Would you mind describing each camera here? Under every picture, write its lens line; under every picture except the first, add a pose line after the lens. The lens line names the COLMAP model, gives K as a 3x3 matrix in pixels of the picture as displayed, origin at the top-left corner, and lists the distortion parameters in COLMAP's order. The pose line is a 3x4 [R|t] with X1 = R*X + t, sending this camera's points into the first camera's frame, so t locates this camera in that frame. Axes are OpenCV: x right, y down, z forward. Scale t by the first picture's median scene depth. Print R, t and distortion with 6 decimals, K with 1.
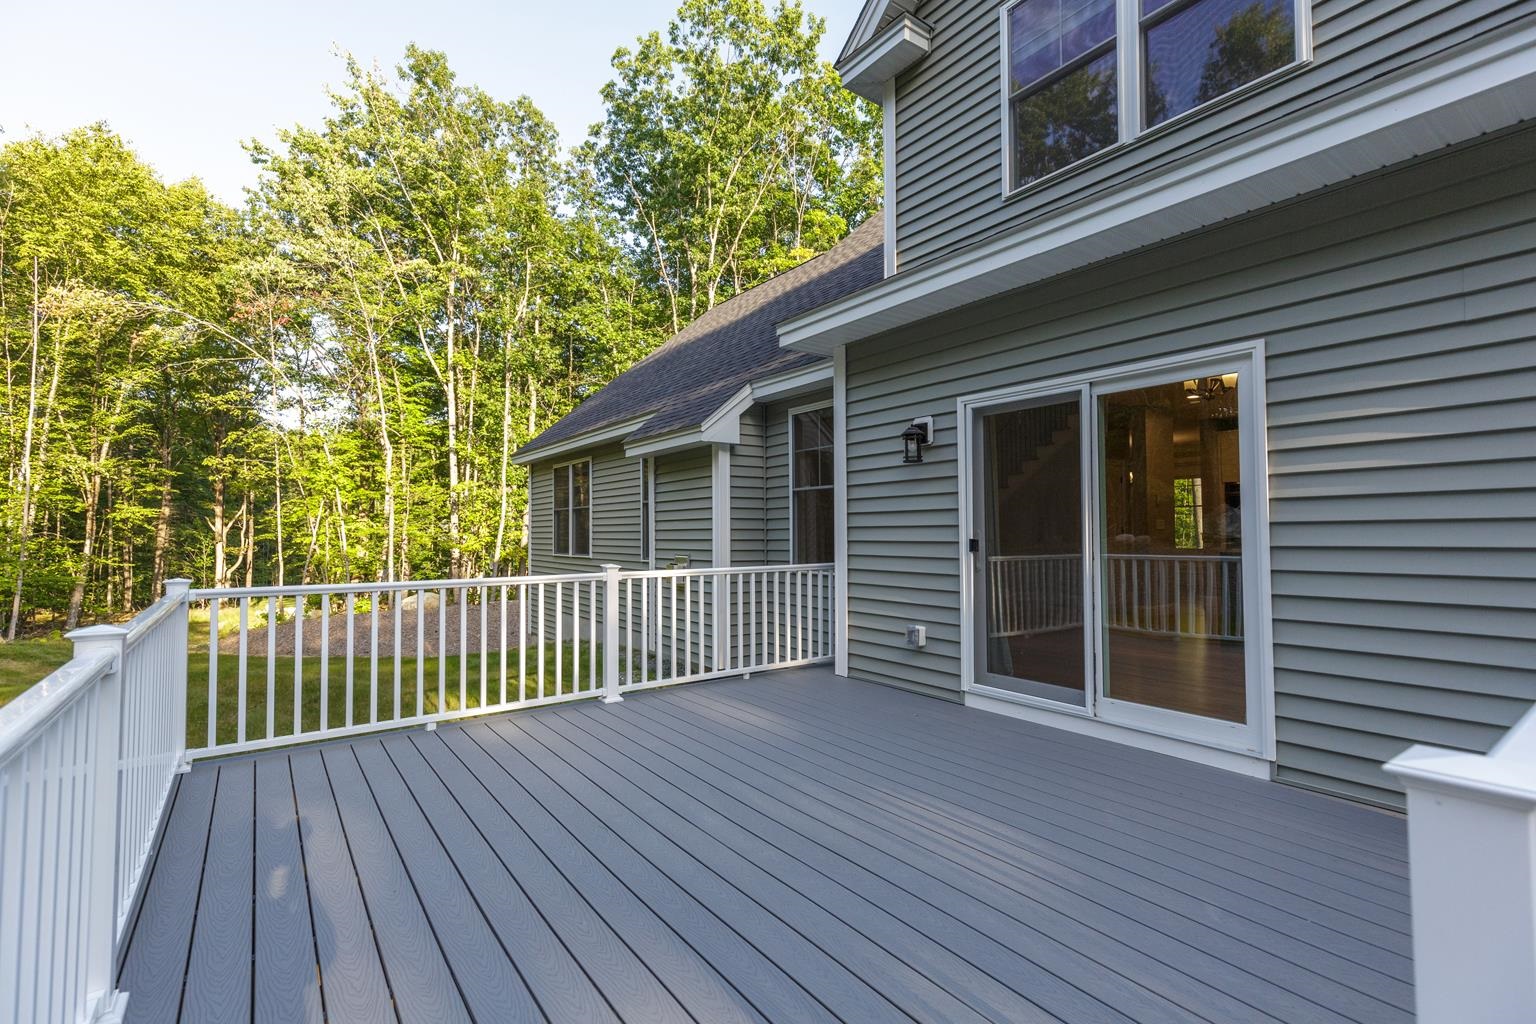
lens RADIAL K [[681.0, 0, 772.7], [0, 681.0, 518.8], [0, 0, 1]] dist [0.009004, 0.000474]
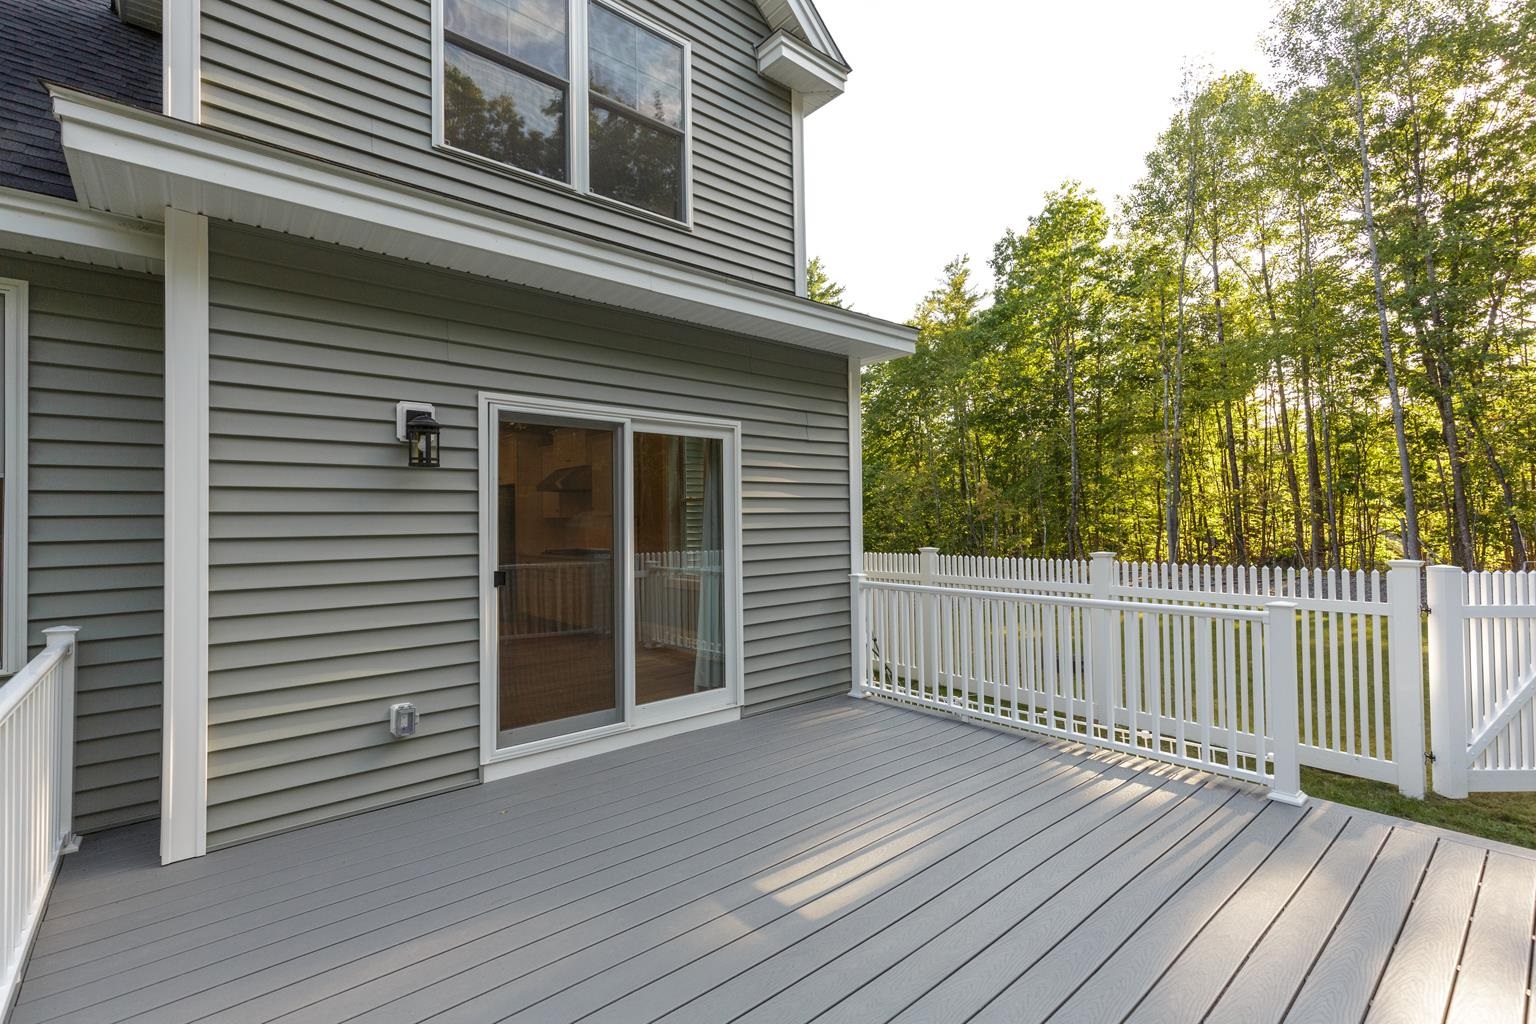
lens RADIAL K [[681.0, 0, 774.8], [0, 681.0, 515.7], [0, 0, 1]] dist [0.009004, 0.000474]
pose [[-0.064842, 0.015923, 0.997768, -0.571624], [-0.006206, 0.999847, -0.016360, -0.026731], [-0.997876, -0.007253, -0.064734, 0.771608]]
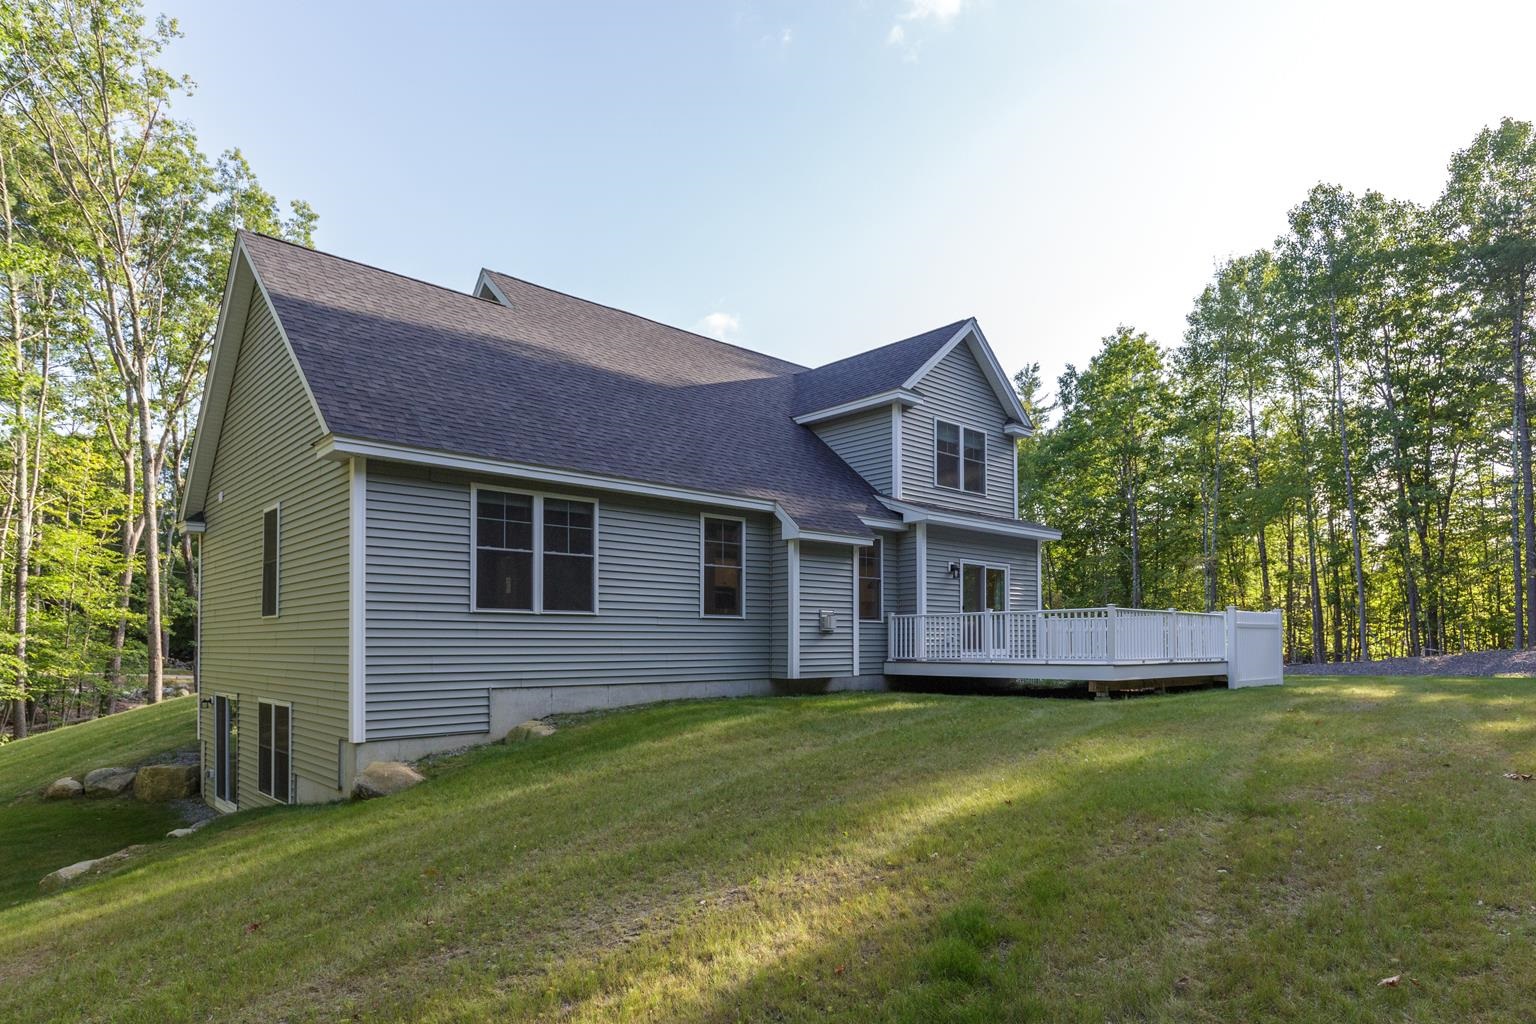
lens RADIAL K [[902.4, 0, 769.4], [0, 902.4, 507.1], [0, 0, 1]] dist [0.009155, -0.000084]
pose [[-0.076798, 0.159865, 0.984147, -3.867399], [-0.022005, 0.986550, -0.161972, 0.278213], [-0.996804, -0.034095, -0.072247, 2.296583]]
